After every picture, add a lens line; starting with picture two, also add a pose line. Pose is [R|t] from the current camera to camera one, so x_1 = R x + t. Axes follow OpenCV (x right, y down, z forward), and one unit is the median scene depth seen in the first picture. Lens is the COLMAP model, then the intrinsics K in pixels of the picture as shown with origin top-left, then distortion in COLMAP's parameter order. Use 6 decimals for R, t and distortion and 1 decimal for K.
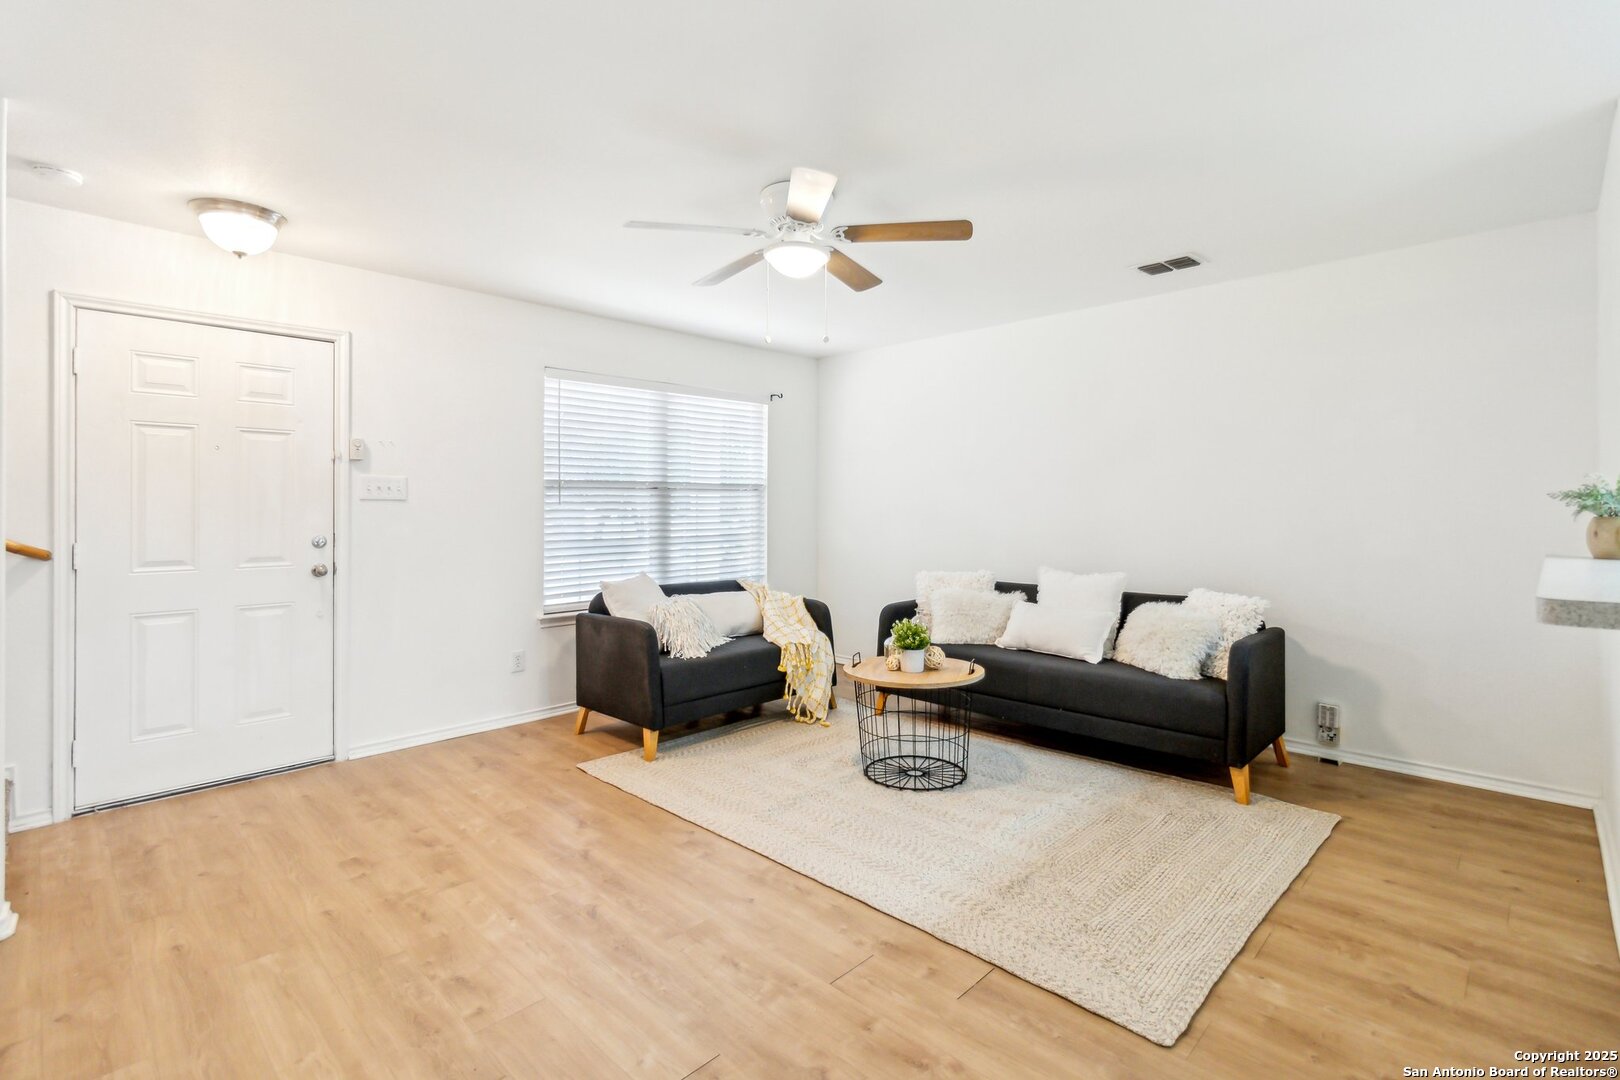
lens RADIAL K [[764.8, 0, 805.1], [0, 764.8, 505.6], [0, 0, 1]] dist [0.002815, 0.000061]
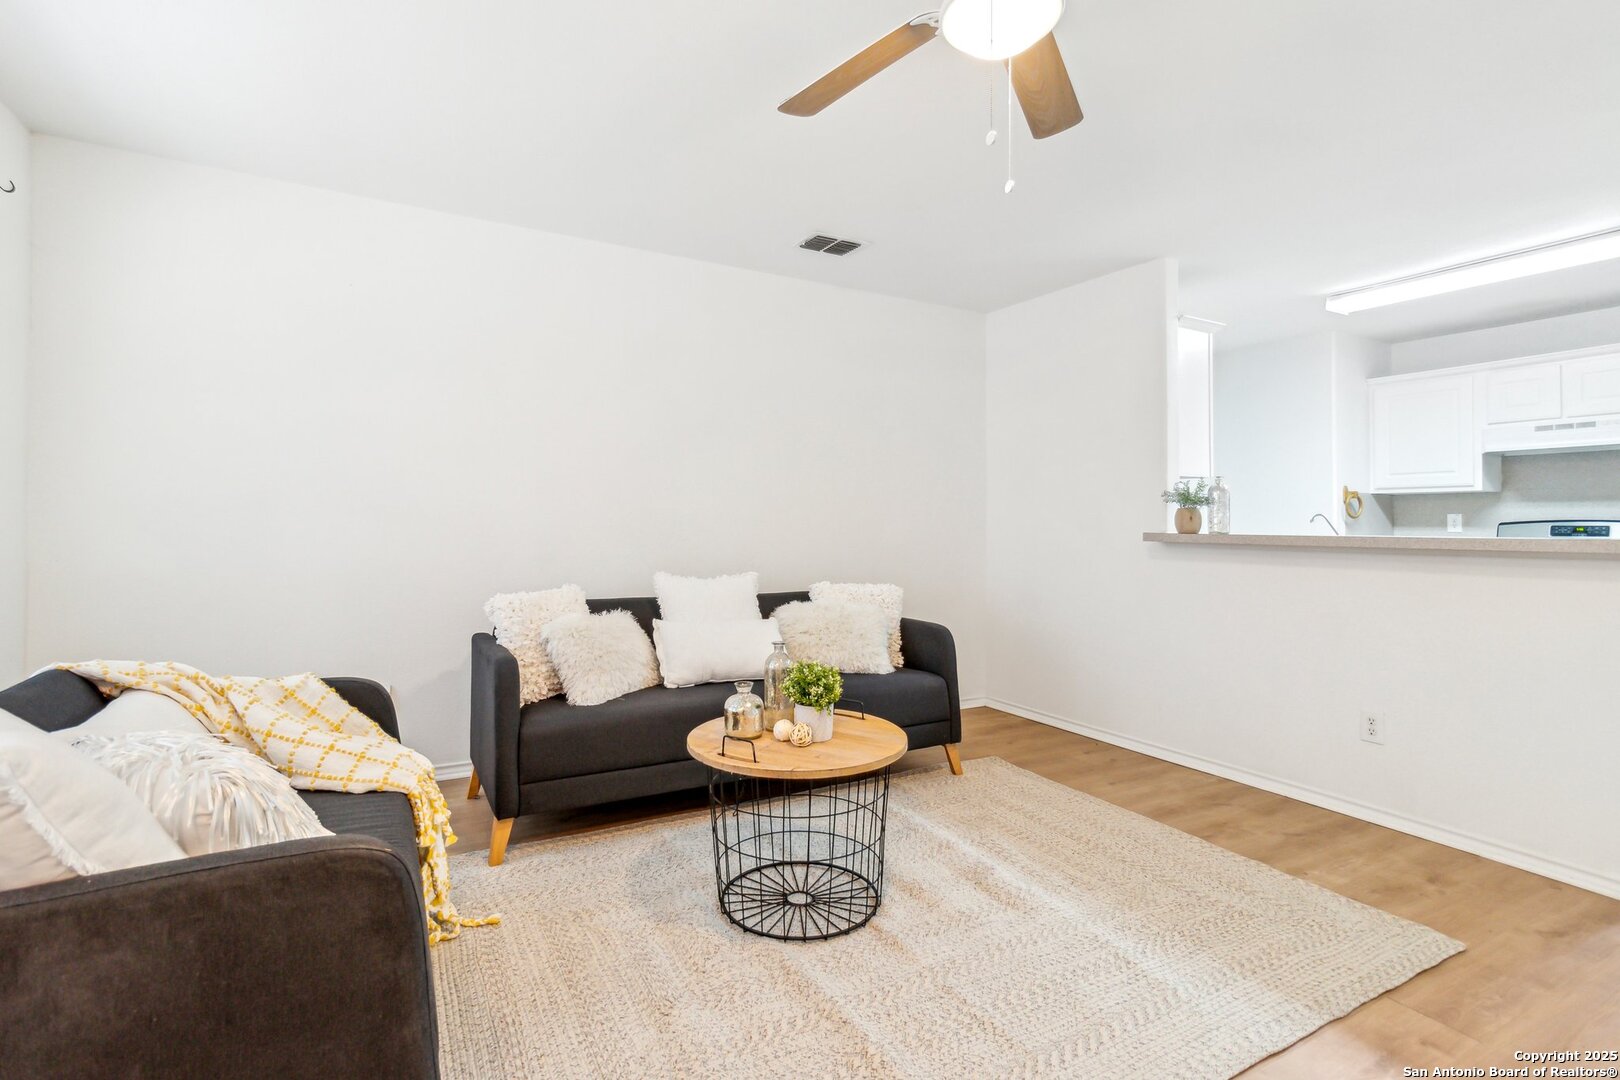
lens RADIAL K [[764.8, 0, 805.1], [0, 764.8, 505.6], [0, 0, 1]] dist [0.002815, 0.000061]
pose [[0.288082, 0.027578, 0.957209, -0.453489], [-0.011793, 0.999612, -0.025250, 0.036182], [-0.957533, -0.004014, 0.288295, 0.774910]]
